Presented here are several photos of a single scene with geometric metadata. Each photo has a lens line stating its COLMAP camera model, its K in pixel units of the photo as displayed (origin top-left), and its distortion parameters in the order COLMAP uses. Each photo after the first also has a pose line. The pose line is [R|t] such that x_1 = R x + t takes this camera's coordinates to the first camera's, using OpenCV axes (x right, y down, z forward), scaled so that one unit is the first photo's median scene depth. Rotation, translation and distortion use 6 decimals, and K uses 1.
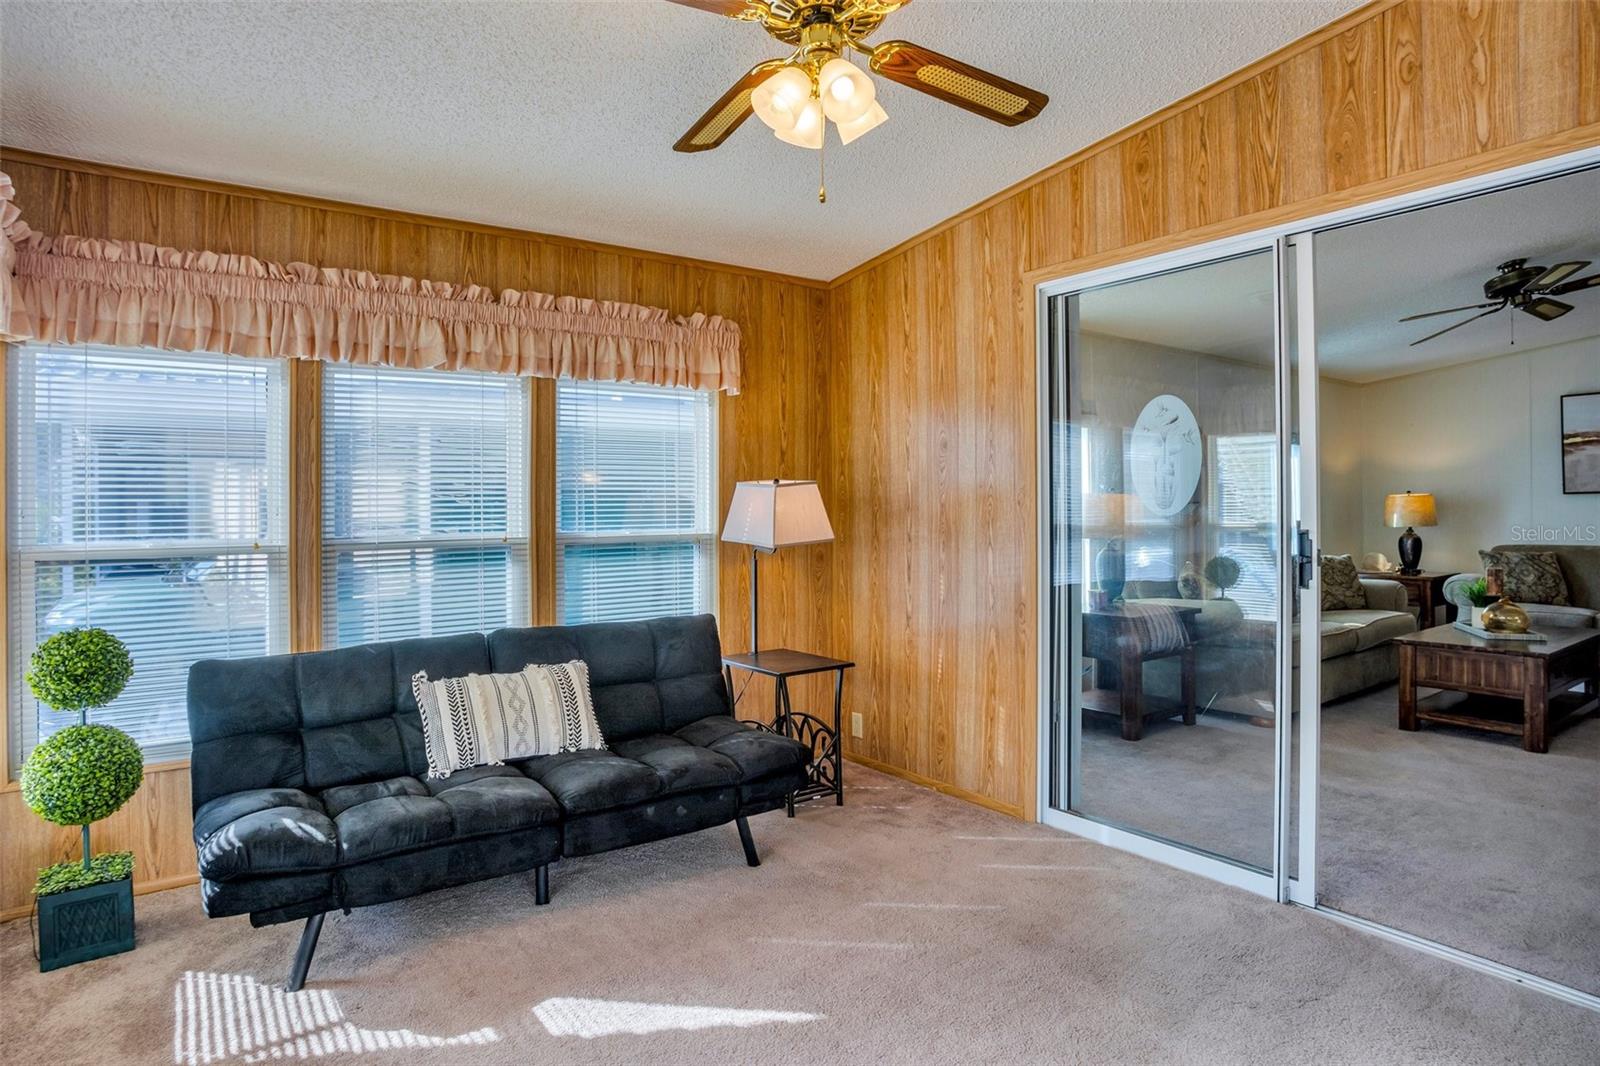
lens RADIAL K [[883.8, 0, 792.0], [0, 883.8, 518.0], [0, 0, 1]] dist [-0.091241, 0.045766]
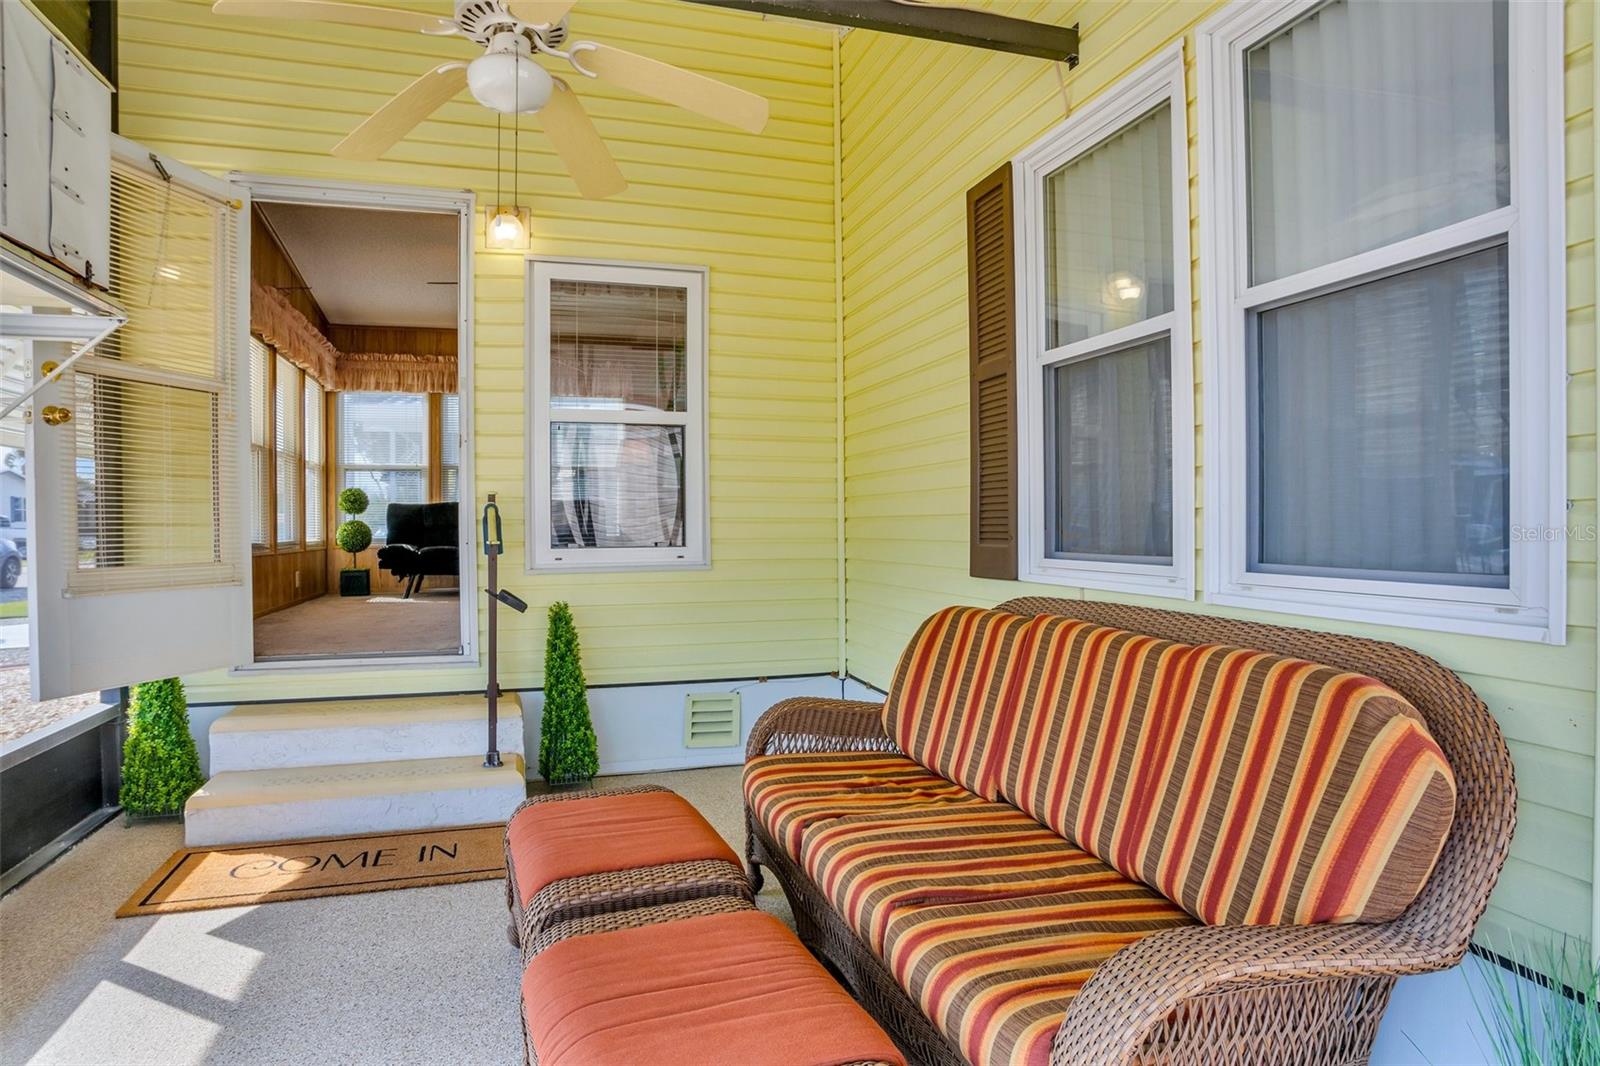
lens RADIAL K [[883.8, 0, 792.0], [0, 883.8, 518.0], [0, 0, 1]] dist [-0.091241, 0.045766]
pose [[0.955067, 0.000511, -0.296390, 1.407107], [-0.001552, 0.999993, -0.003278, 0.227396], [0.296386, 0.003591, 0.955061, -1.327523]]
